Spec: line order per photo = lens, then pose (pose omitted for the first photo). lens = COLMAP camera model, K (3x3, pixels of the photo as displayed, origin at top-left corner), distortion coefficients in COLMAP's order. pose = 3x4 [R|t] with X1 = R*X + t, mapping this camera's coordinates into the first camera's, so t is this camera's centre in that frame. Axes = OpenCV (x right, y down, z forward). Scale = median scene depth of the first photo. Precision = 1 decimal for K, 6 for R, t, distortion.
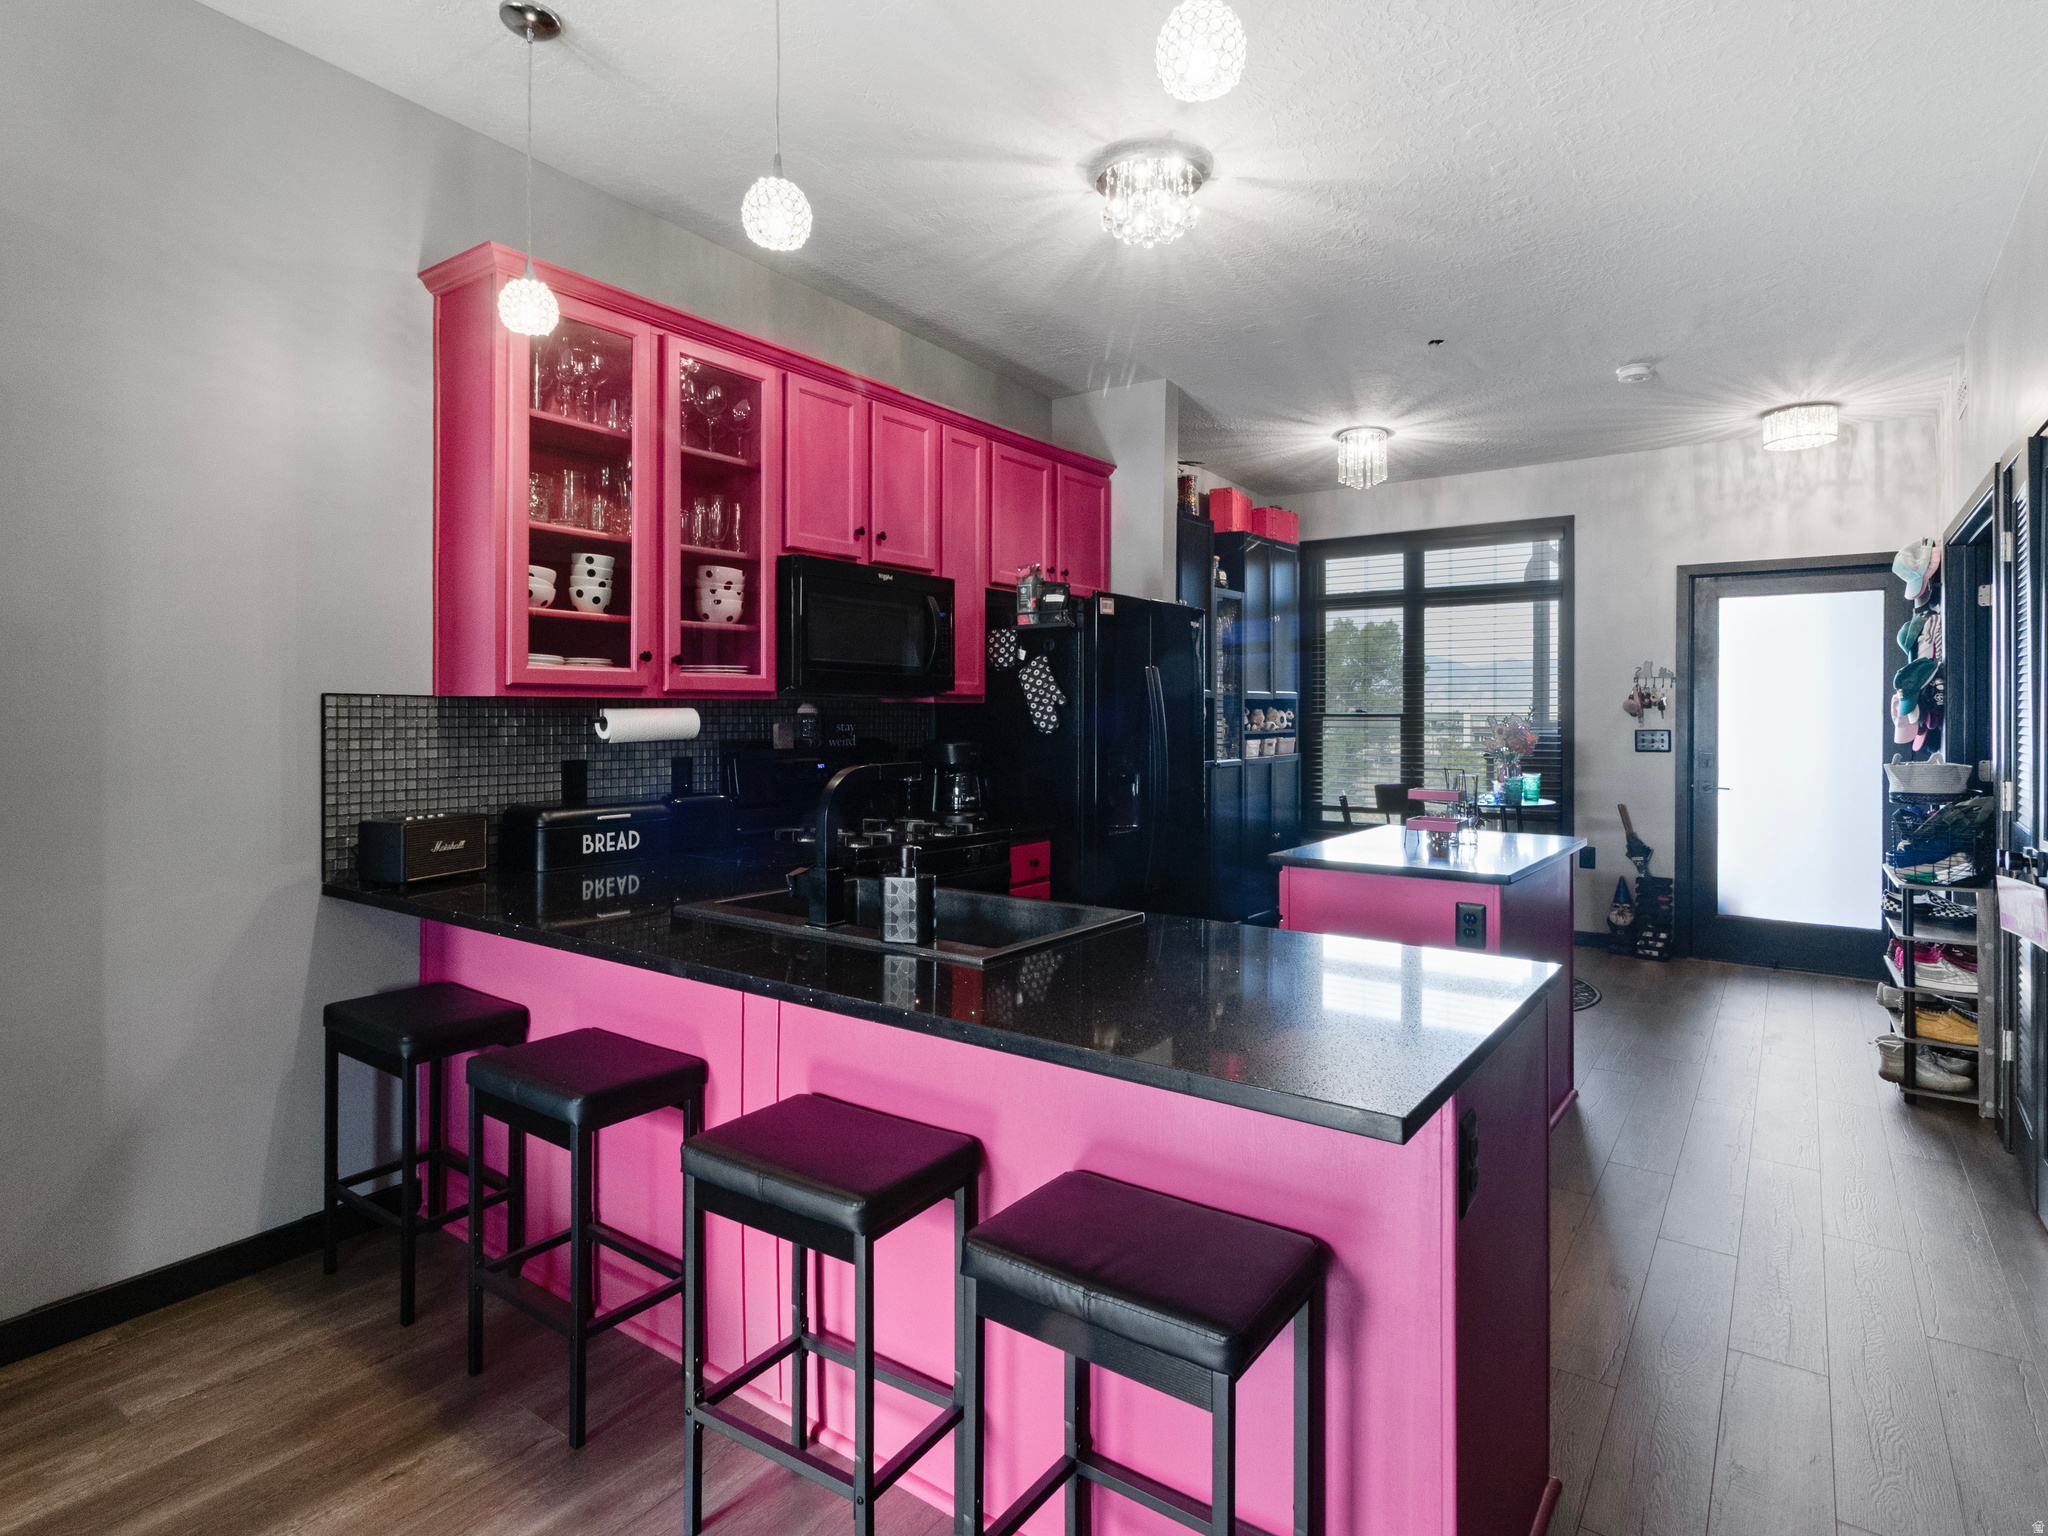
lens RADIAL K [[1086.0, 0, 1021.3], [0, 1086.0, 710.5], [0, 0, 1]] dist [-0.001526, 0.003984]
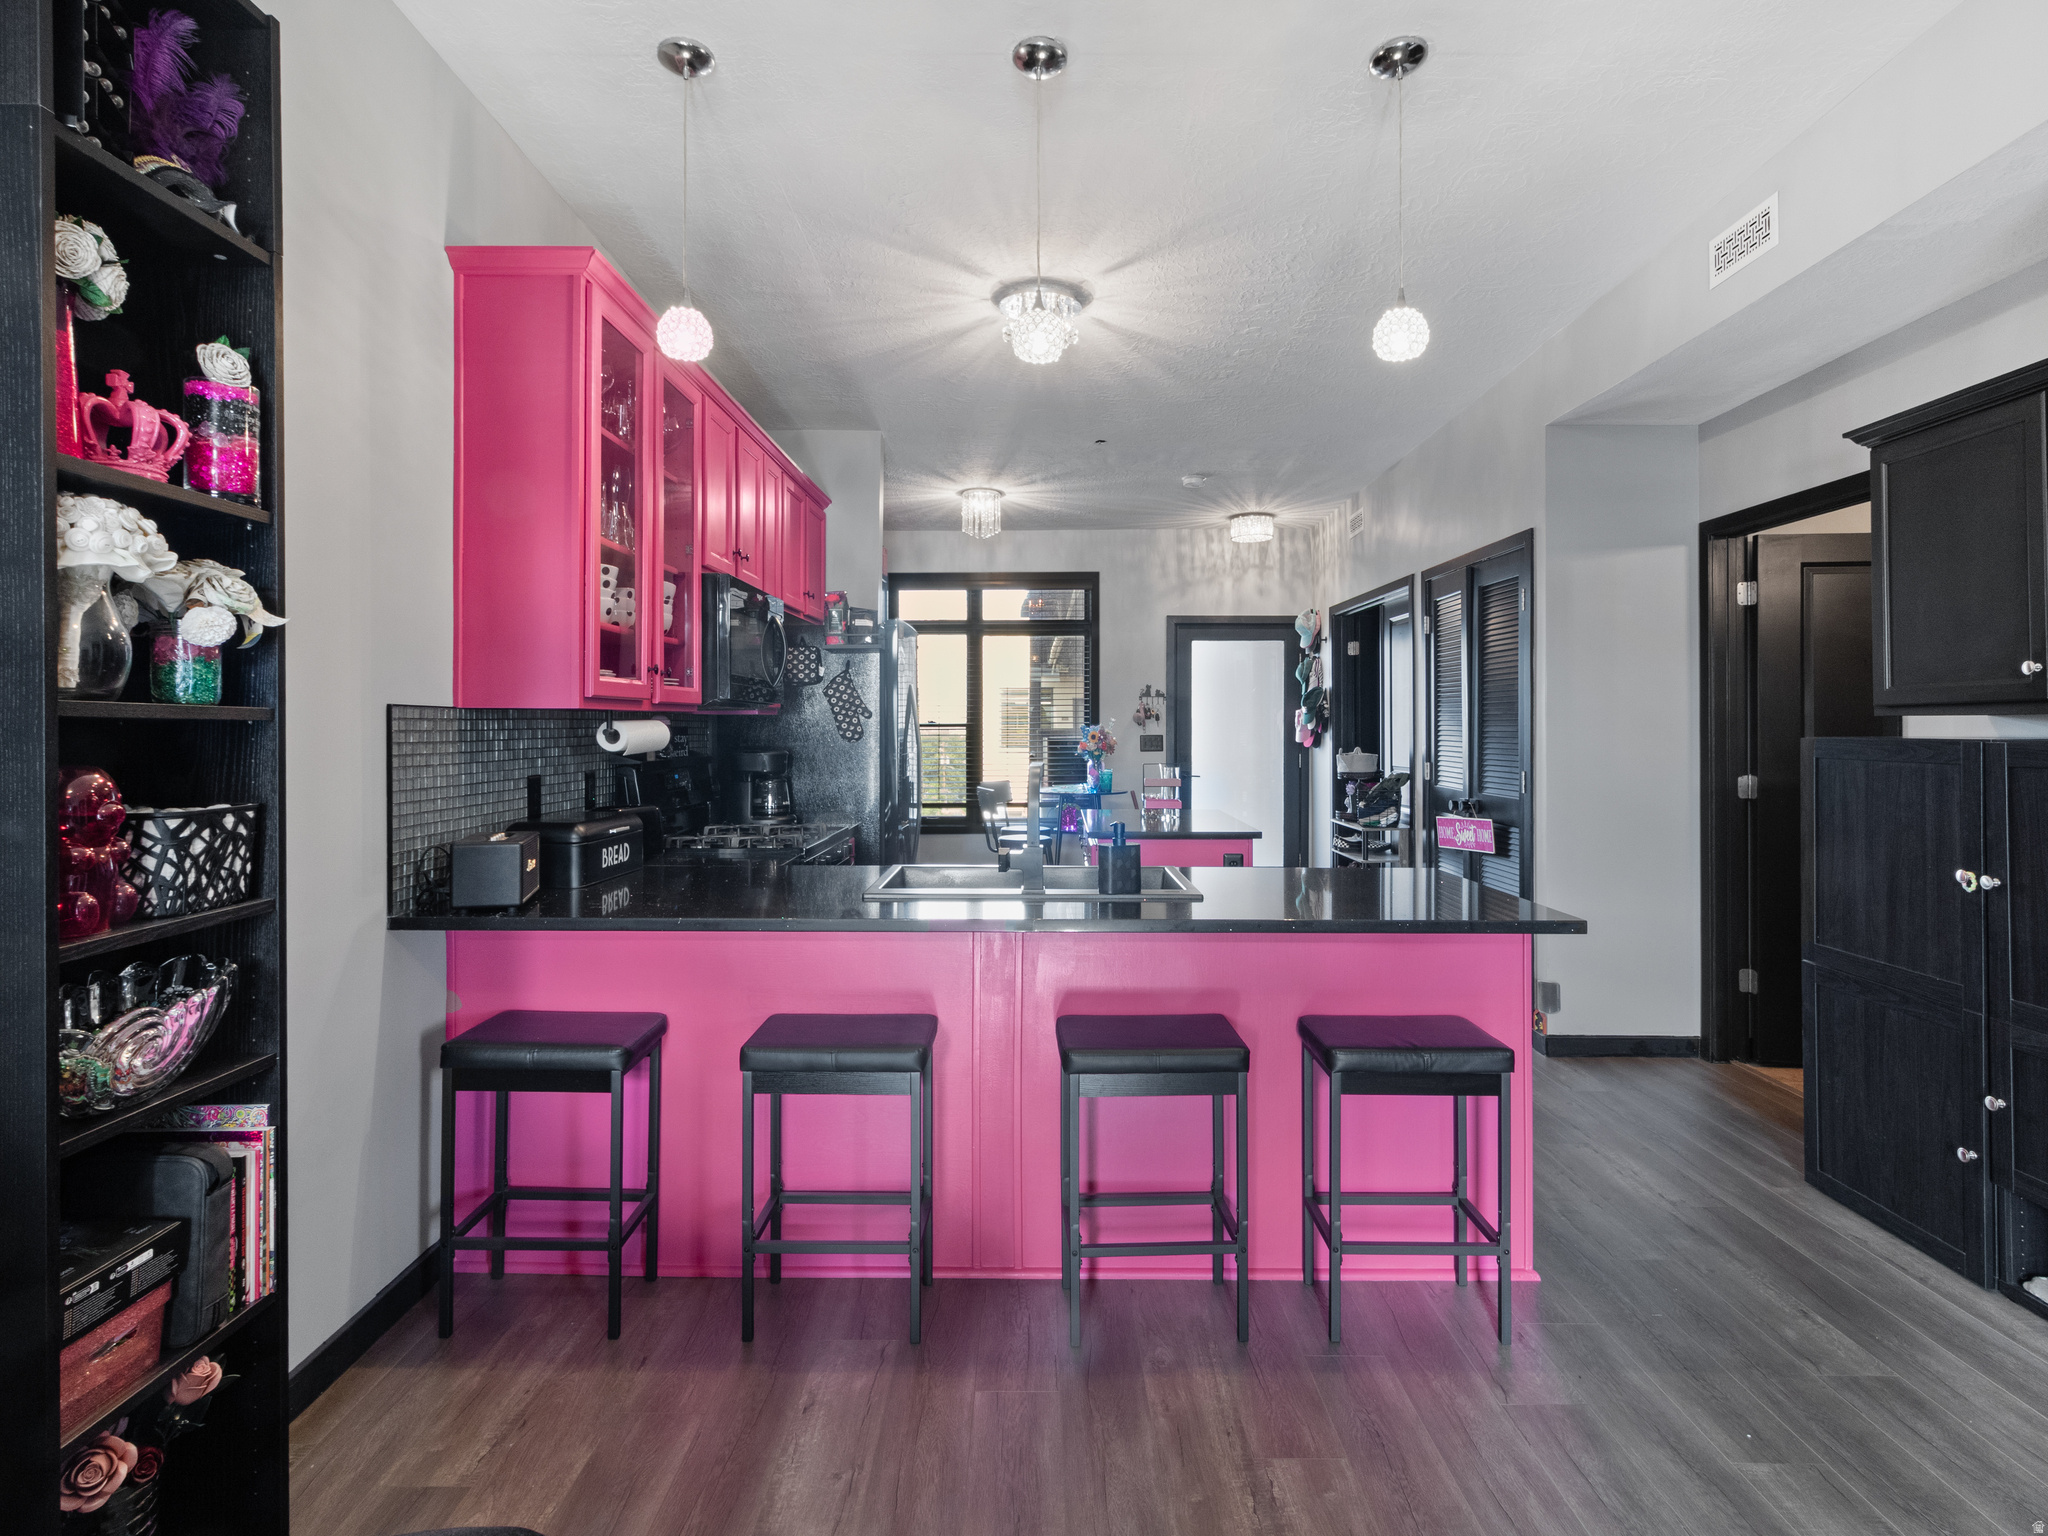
lens RADIAL K [[1086.0, 0, 1028.0], [0, 1086.0, 723.2], [0, 0, 1]] dist [-0.001526, 0.003984]
pose [[0.812503, -0.002842, 0.582950, -0.390692], [0.002047, 0.999996, 0.002021, -0.000440], [-0.582953, -0.000449, 0.812506, -0.016396]]
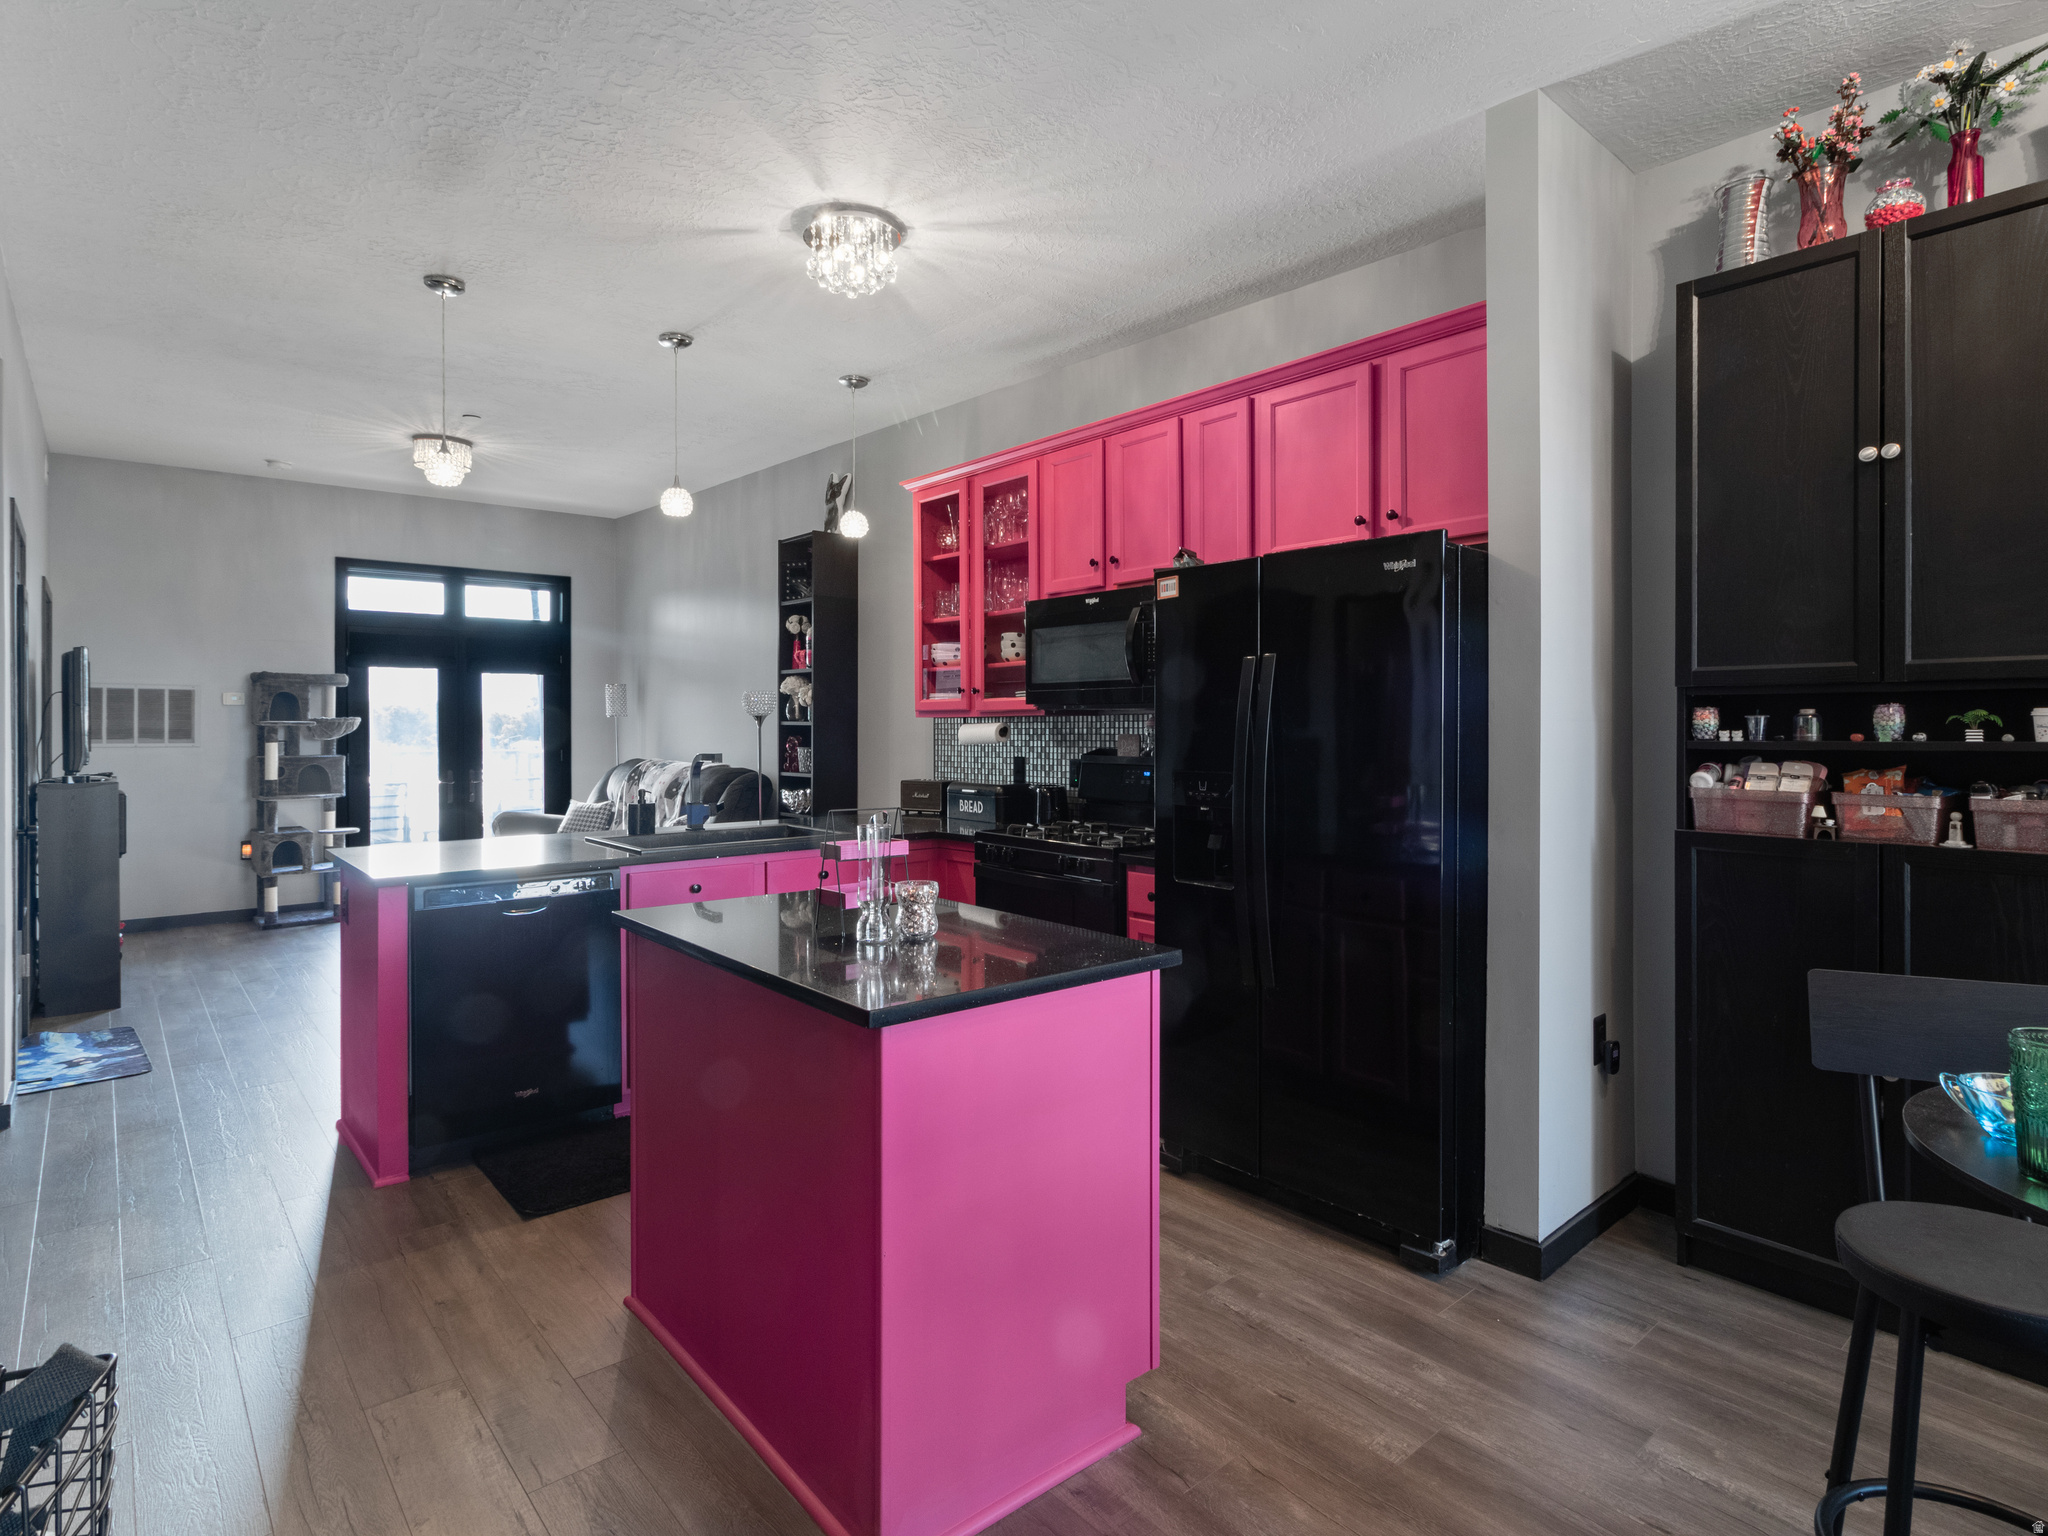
lens RADIAL K [[1086.0, 0, 1028.9], [0, 1086.0, 726.6], [0, 0, 1]] dist [-0.001526, 0.003984]
pose [[-0.238942, -0.002912, -0.971030, 0.699006], [0.002110, 0.999992, -0.003519, 0.005101], [0.971032, -0.002890, -0.238933, 0.885485]]
